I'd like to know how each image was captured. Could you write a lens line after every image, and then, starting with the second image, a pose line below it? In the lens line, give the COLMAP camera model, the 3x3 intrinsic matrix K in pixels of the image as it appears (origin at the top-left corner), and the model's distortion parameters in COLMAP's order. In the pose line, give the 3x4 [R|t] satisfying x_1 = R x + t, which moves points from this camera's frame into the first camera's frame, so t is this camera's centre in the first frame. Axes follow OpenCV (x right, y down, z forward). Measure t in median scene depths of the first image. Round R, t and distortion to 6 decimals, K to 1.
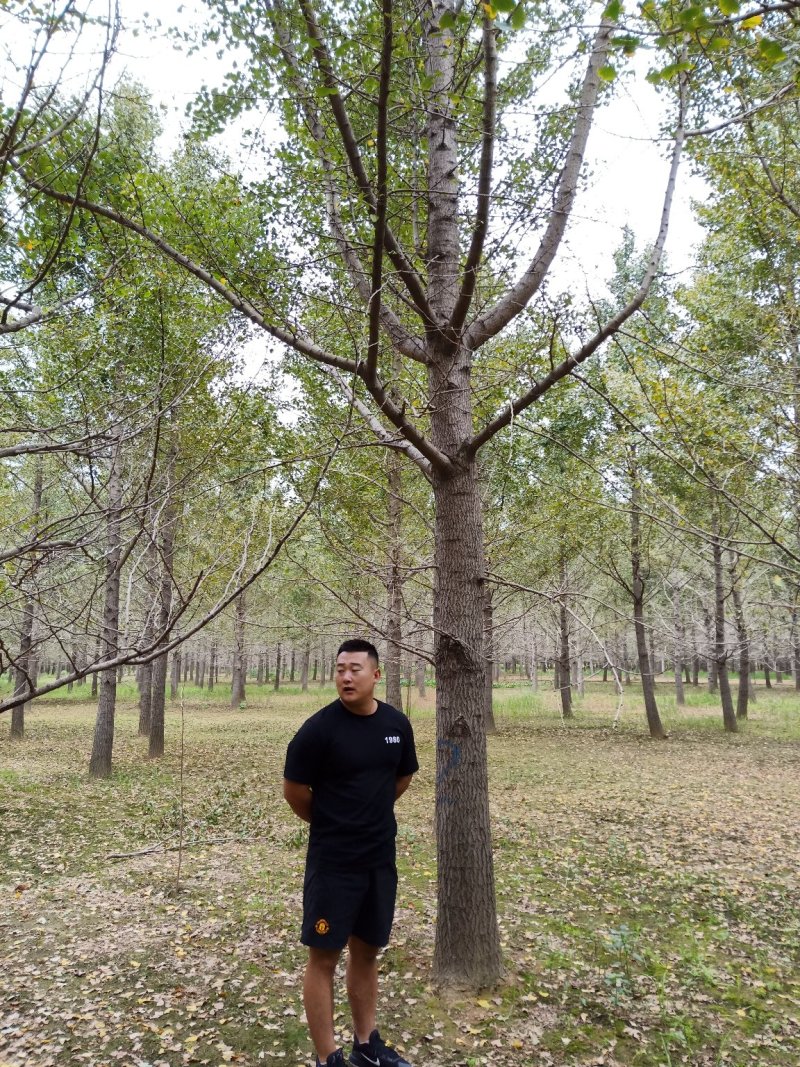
lens RADIAL K [[805.4, 0, 380.4], [0, 805.4, 537.8], [0, 0, 1]] dist [0.065111, -0.053952]
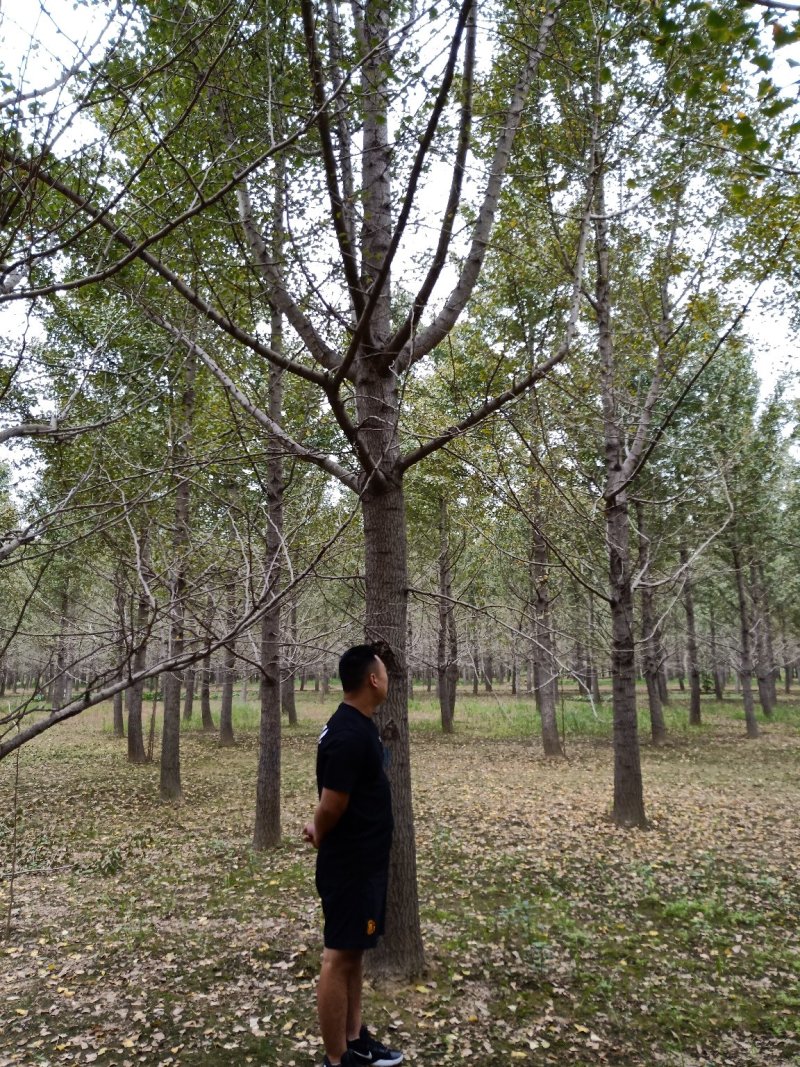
lens RADIAL K [[805.4, 0, 380.4], [0, 805.4, 537.8], [0, 0, 1]] dist [0.065111, -0.053952]
pose [[0.928897, 0.051218, 0.366780, -0.335980], [-0.045662, 0.998673, -0.023814, 0.010403], [-0.367513, 0.005373, 0.930003, 0.027041]]
